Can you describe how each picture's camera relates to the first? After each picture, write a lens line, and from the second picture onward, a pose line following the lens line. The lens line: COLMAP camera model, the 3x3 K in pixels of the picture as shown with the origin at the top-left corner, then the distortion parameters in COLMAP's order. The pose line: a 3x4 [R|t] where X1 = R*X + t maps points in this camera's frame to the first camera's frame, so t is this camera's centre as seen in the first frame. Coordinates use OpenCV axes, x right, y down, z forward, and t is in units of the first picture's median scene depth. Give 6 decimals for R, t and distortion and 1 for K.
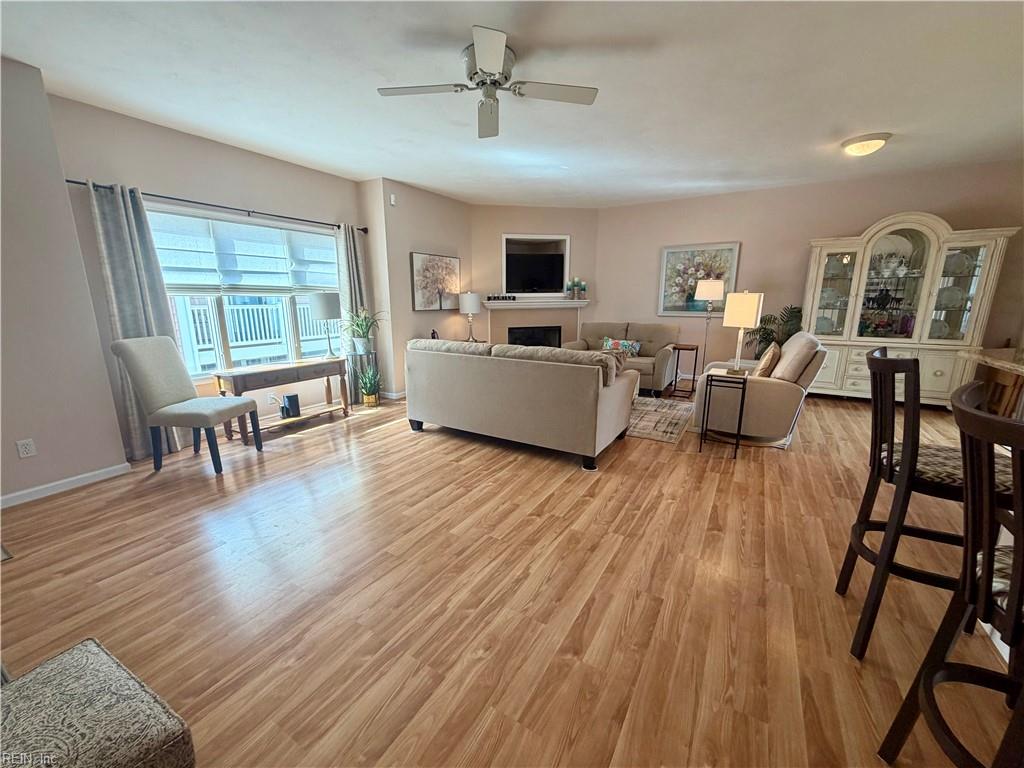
lens RADIAL K [[407.3, 0, 509.9], [0, 407.3, 387.3], [0, 0, 1]] dist [-0.003146, 0.000479]
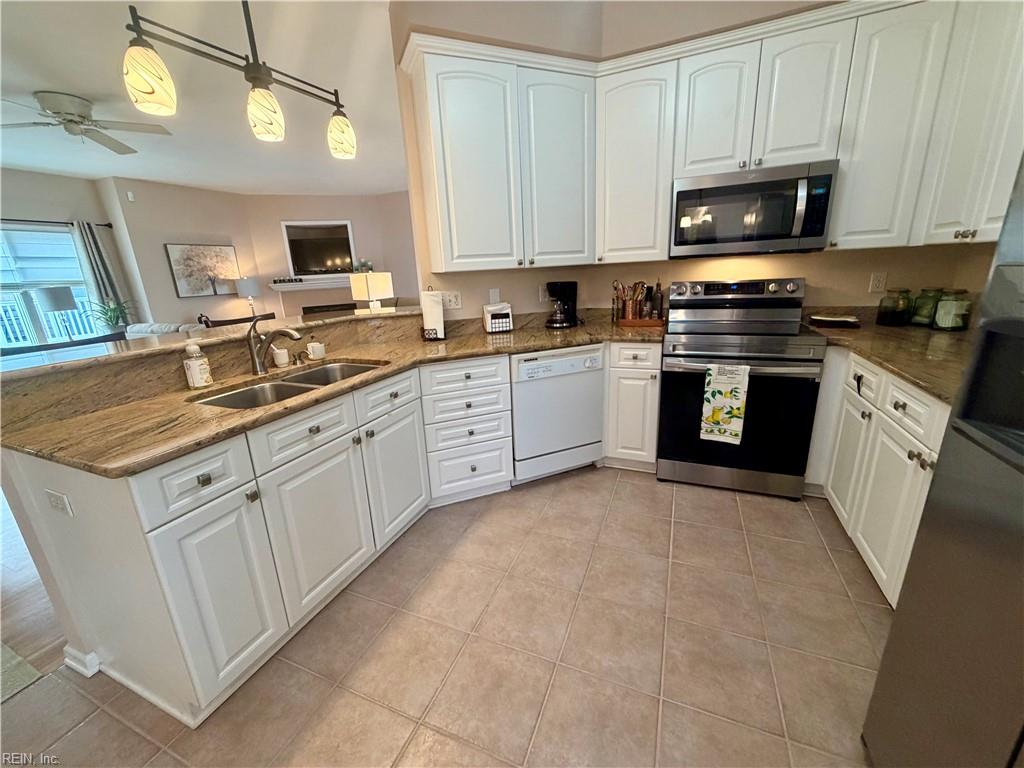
lens RADIAL K [[407.3, 0, 511.0], [0, 407.3, 385.5], [0, 0, 1]] dist [-0.003146, 0.000479]
pose [[0.987110, -0.083269, 0.136678, 0.529646], [0.075374, 0.995228, 0.061961, 0.052186], [-0.141185, -0.050861, 0.988676, -0.245612]]
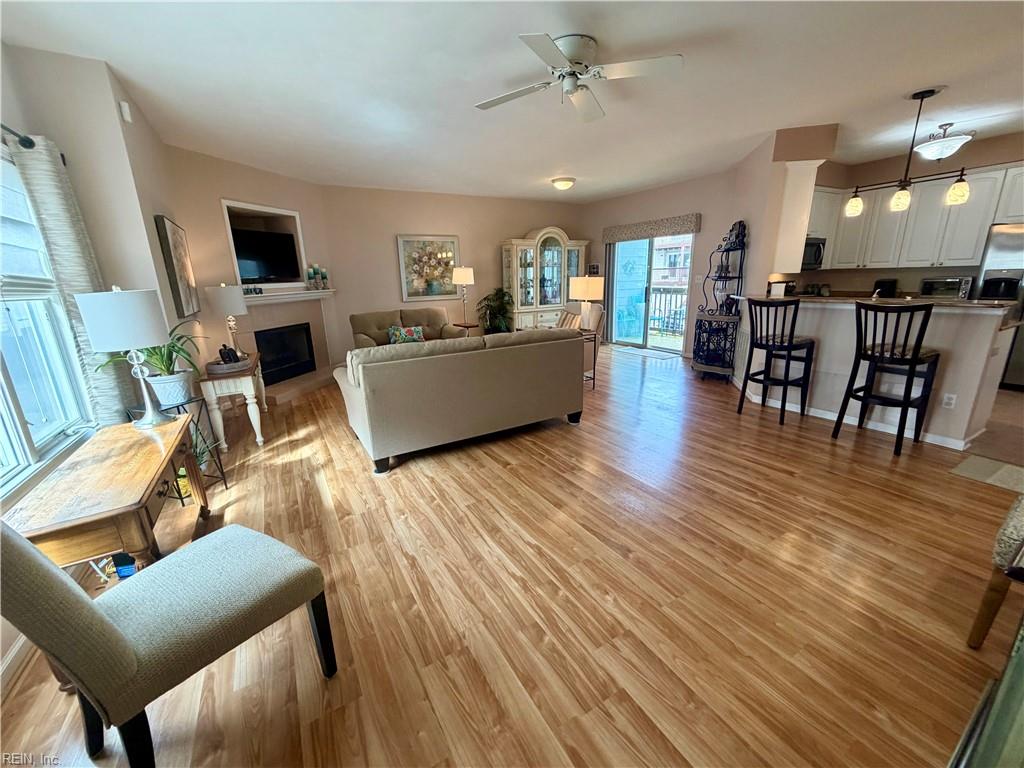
lens RADIAL K [[407.3, 0, 511.0], [0, 407.3, 386.8], [0, 0, 1]] dist [-0.003146, 0.000479]
pose [[0.474327, -0.241710, 0.846517, -0.586531], [0.217835, 0.963892, 0.153166, -0.086780], [-0.852972, 0.111751, 0.509853, 0.340955]]
